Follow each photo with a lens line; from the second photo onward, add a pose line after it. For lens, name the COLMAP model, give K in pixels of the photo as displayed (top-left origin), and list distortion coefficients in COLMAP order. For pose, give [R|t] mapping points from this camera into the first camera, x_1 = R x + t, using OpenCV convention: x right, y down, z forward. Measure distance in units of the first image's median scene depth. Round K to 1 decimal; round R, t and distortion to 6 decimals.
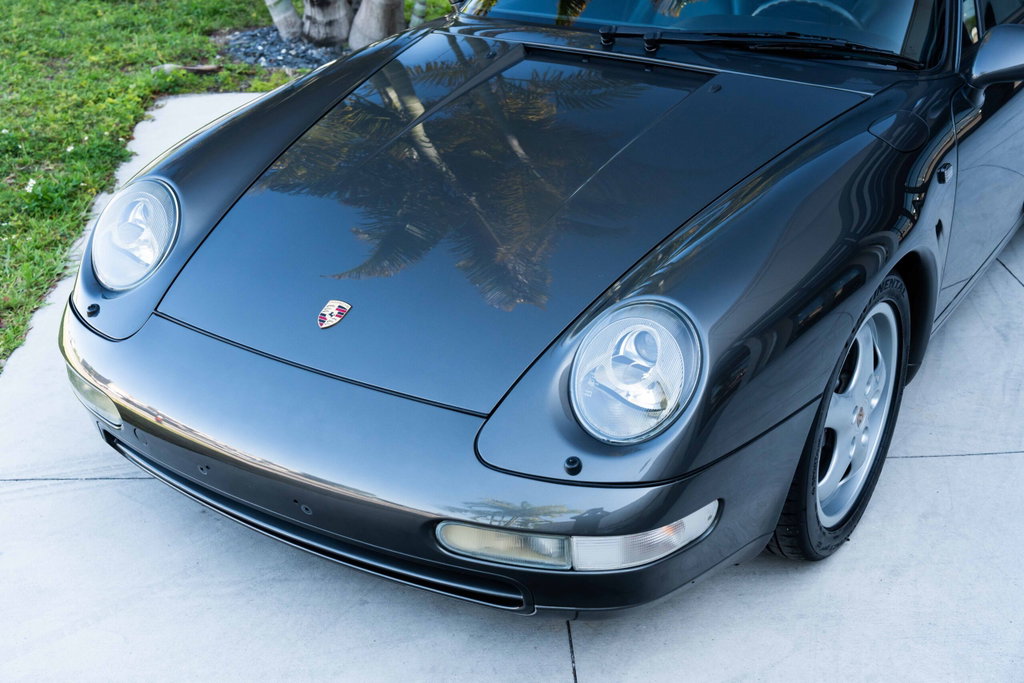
lens RADIAL K [[1313.1, 0, 512.0], [0, 1313.1, 341.5], [0, 0, 1]] dist [-0.011121, -0.012596]
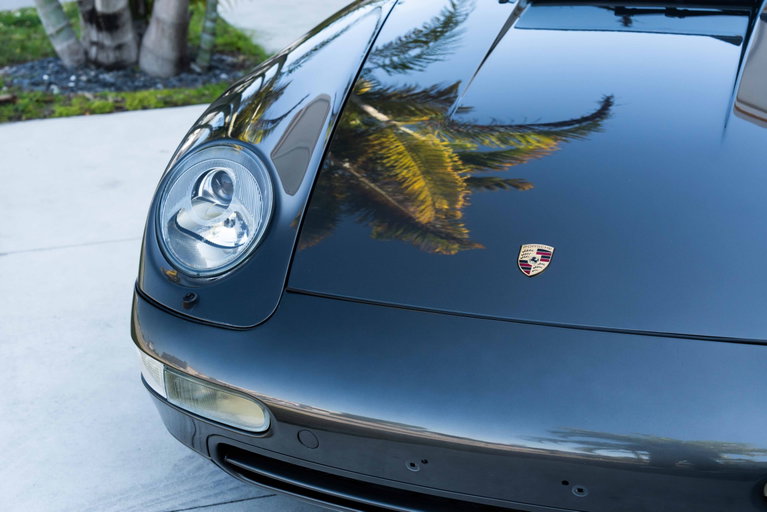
lens RADIAL K [[1180.0, 0, 383.5], [0, 1180.0, 256.0], [0, 0, 1]] dist [0.016516, 0.096859]
pose [[0.972169, -0.106447, 0.208702, -0.148526], [0.125249, 0.988974, -0.079014, 0.009477], [-0.197990, 0.102955, 0.974782, 0.105756]]
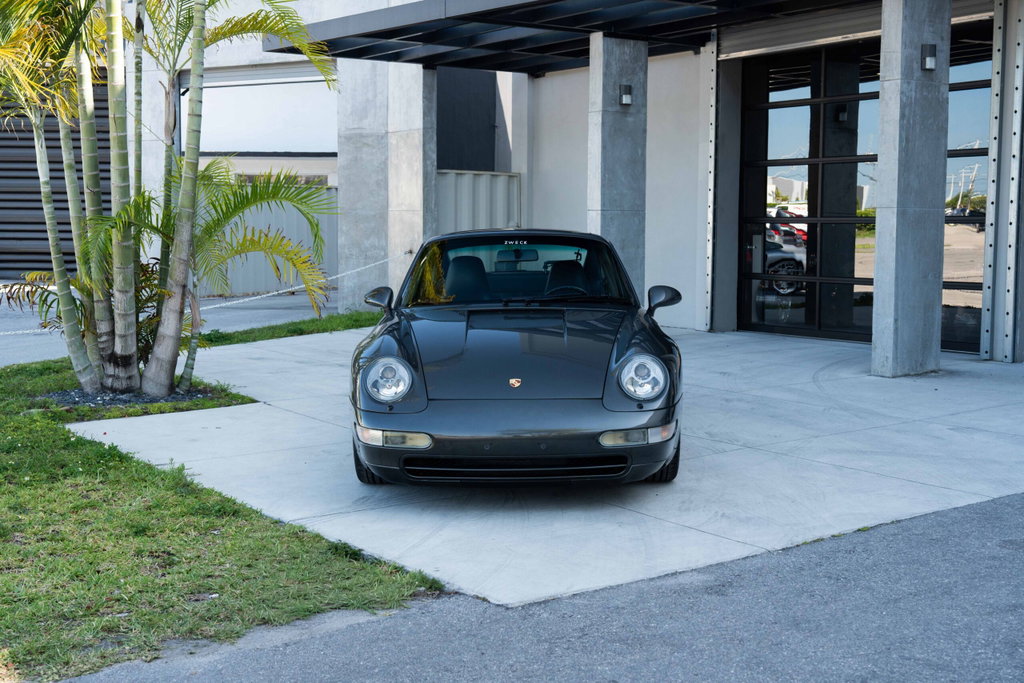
lens RADIAL K [[1284.7, 0, 512.0], [0, 1284.7, 341.5], [0, 0, 1]] dist [0.003738, 0.004565]
pose [[0.841825, -0.056762, 0.536757, -0.550629], [0.238881, 0.930940, -0.276202, 0.220008], [-0.484011, 0.360735, 0.797248, -0.368972]]
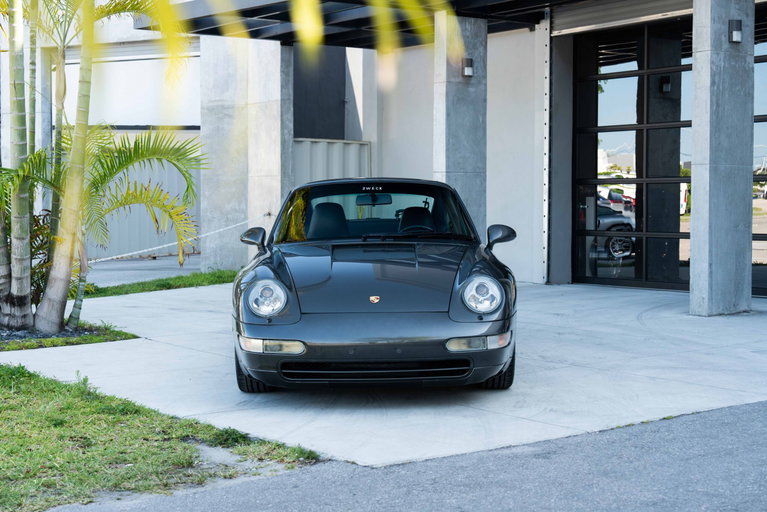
lens RADIAL K [[1270.6, 0, 383.5], [0, 1270.6, 256.0], [0, 0, 1]] dist [0.005364, 0.095329]
pose [[0.830856, -0.034124, 0.555440, -0.647424], [0.249461, 0.915051, -0.316941, 0.303831], [-0.497441, 0.401893, 0.768788, -0.472380]]
